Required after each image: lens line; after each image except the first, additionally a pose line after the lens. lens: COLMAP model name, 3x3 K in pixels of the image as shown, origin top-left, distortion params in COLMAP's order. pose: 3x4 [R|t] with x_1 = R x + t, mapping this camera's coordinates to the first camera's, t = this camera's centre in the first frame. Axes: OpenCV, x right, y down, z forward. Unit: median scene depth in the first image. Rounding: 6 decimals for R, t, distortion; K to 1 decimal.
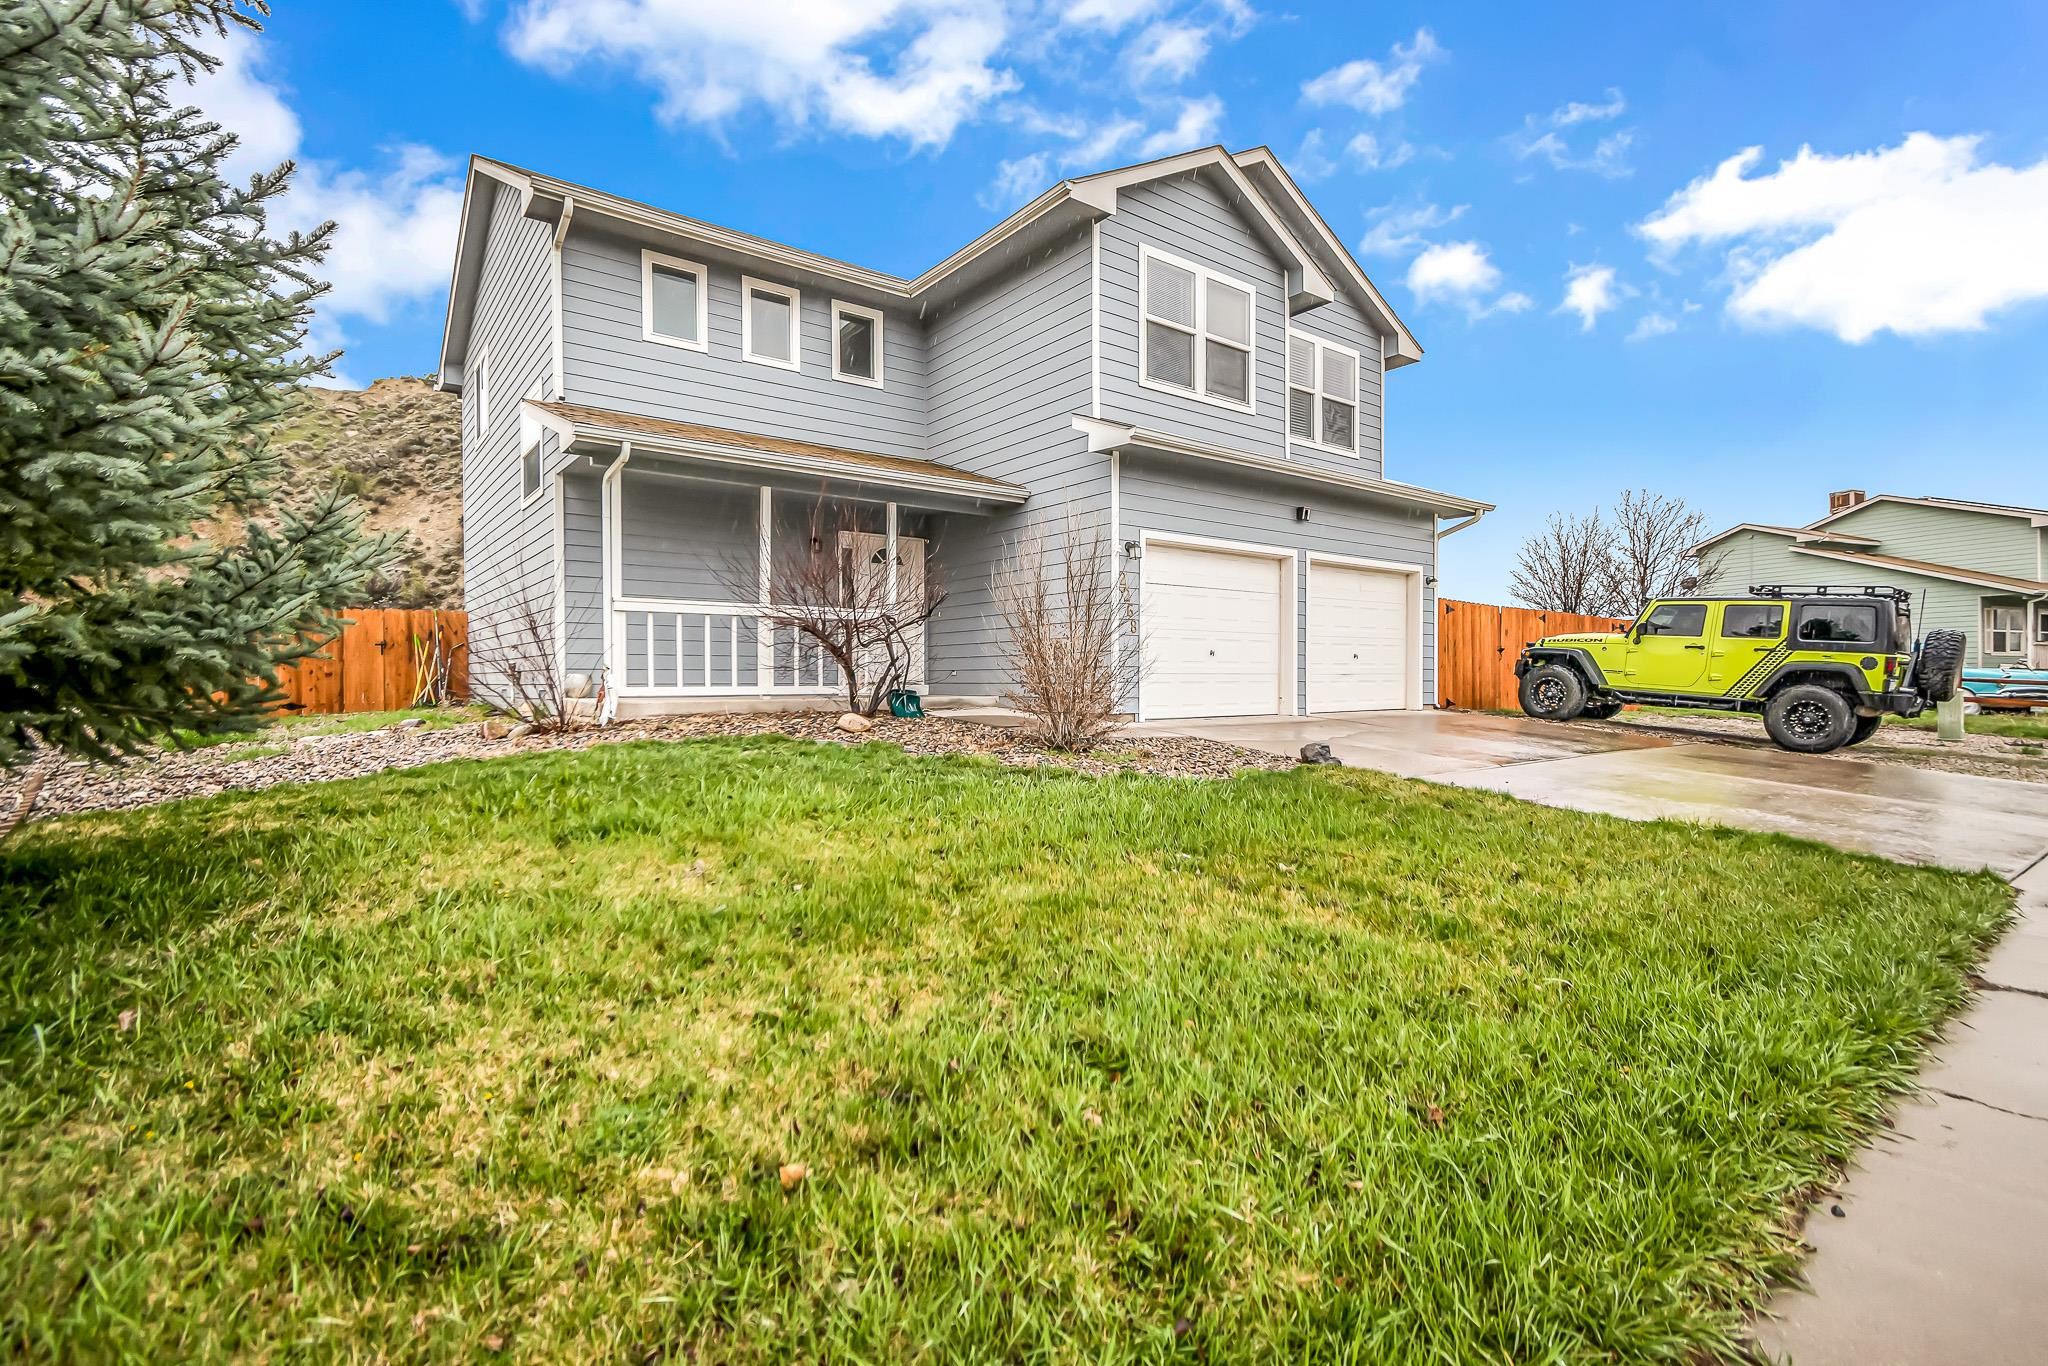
lens RADIAL K [[937.0, 0, 1022.6], [0, 937.0, 684.0], [0, 0, 1]] dist [0.004682, -0.002969]
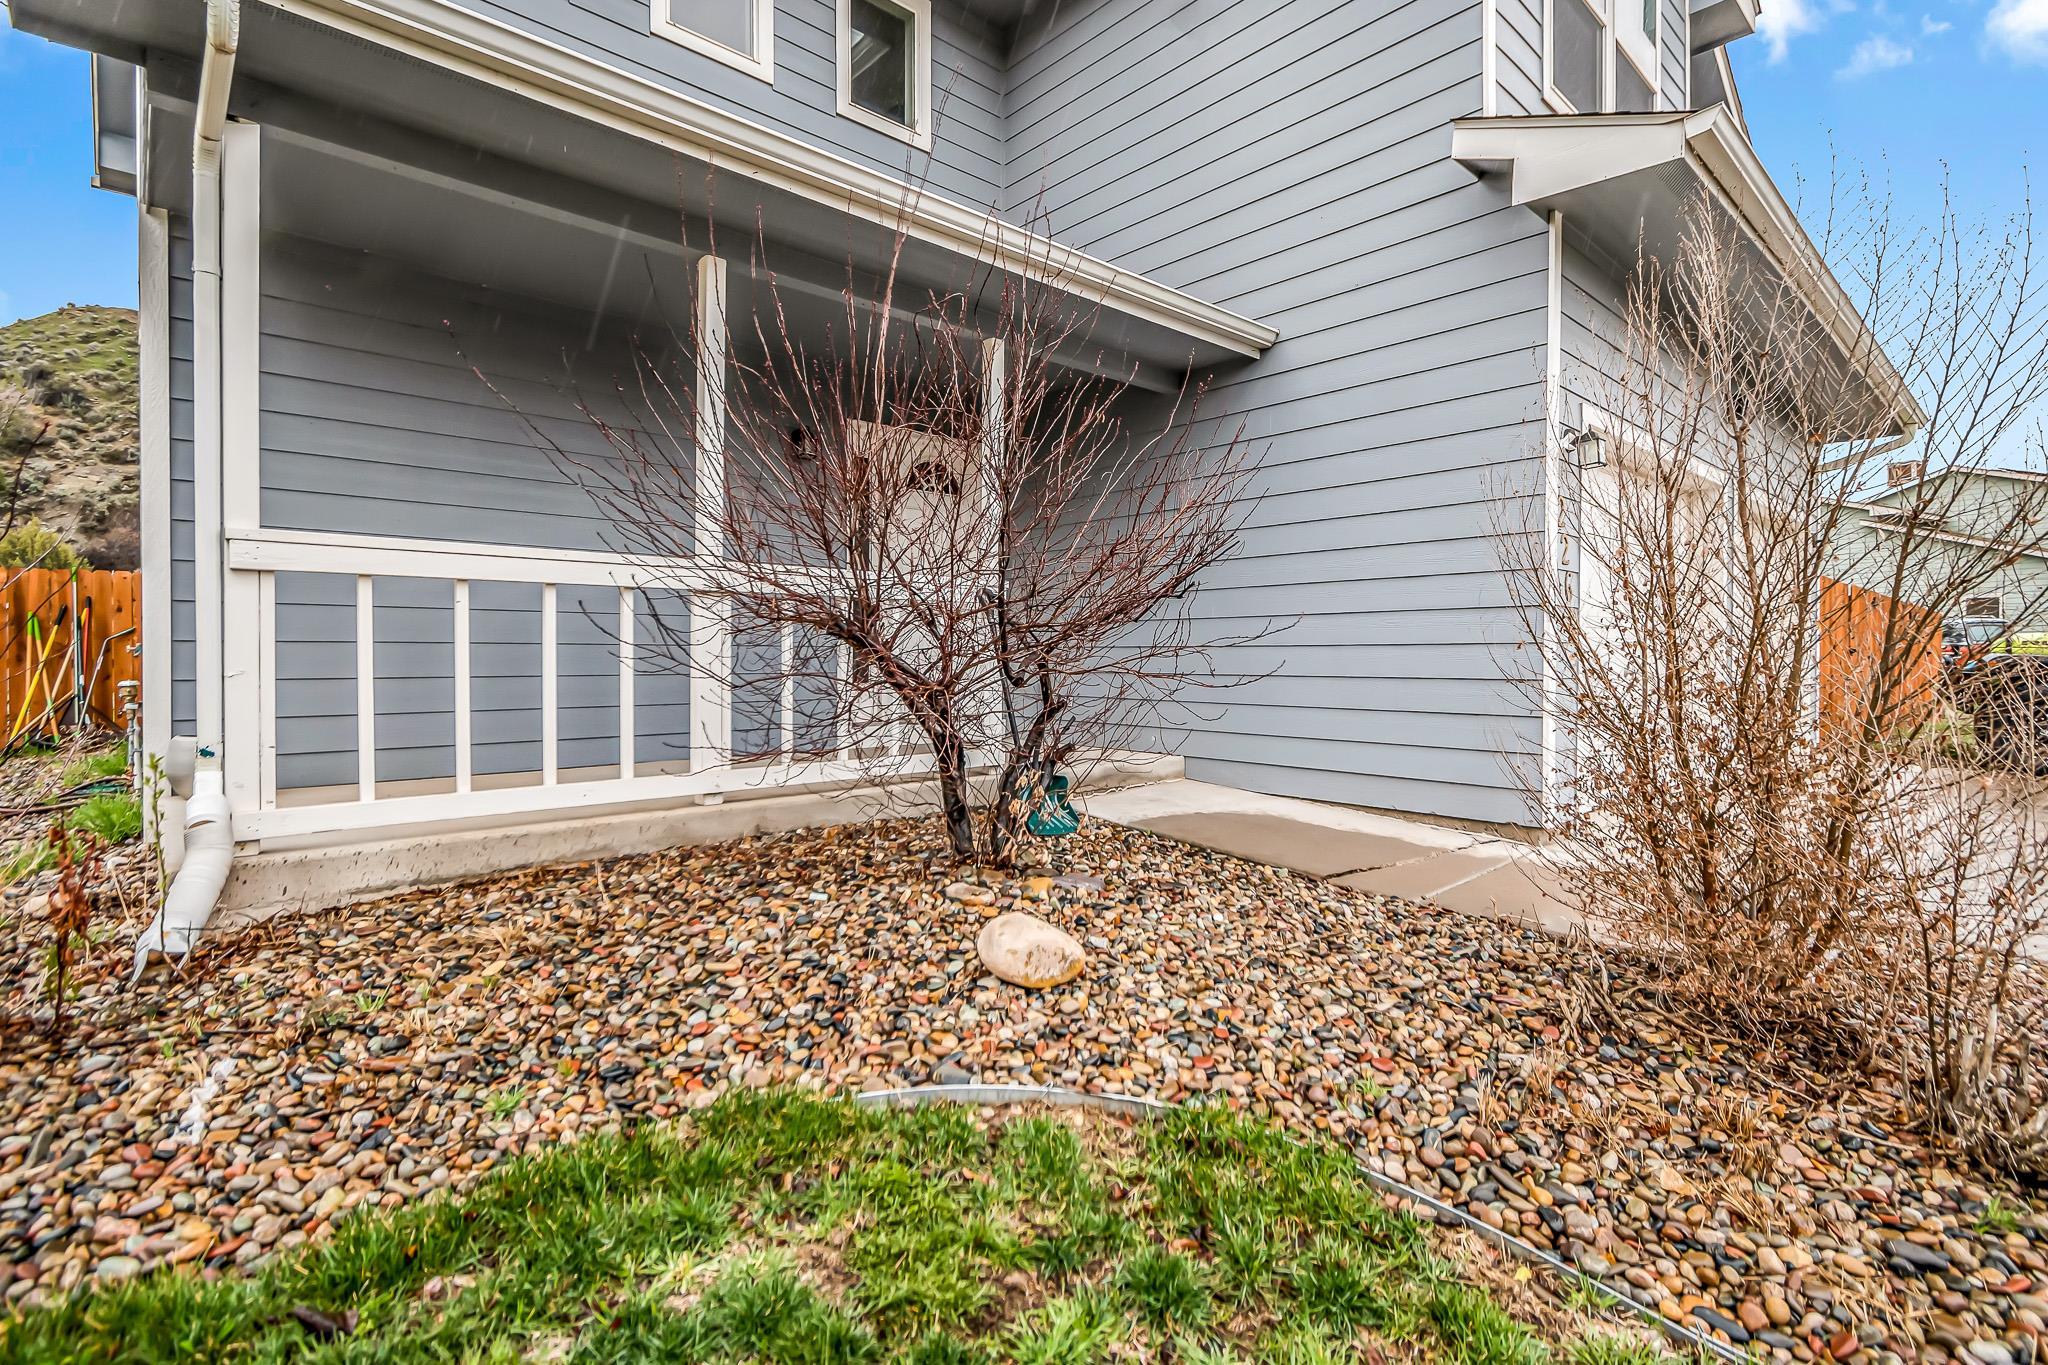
lens RADIAL K [[937.0, 0, 1017.7], [0, 937.0, 651.0], [0, 0, 1]] dist [0.004682, -0.002969]
pose [[0.995792, 0.005363, 0.091489, -0.182172], [-0.004929, 0.999976, -0.004961, -0.046194], [-0.091514, 0.004489, 0.995794, 0.599613]]
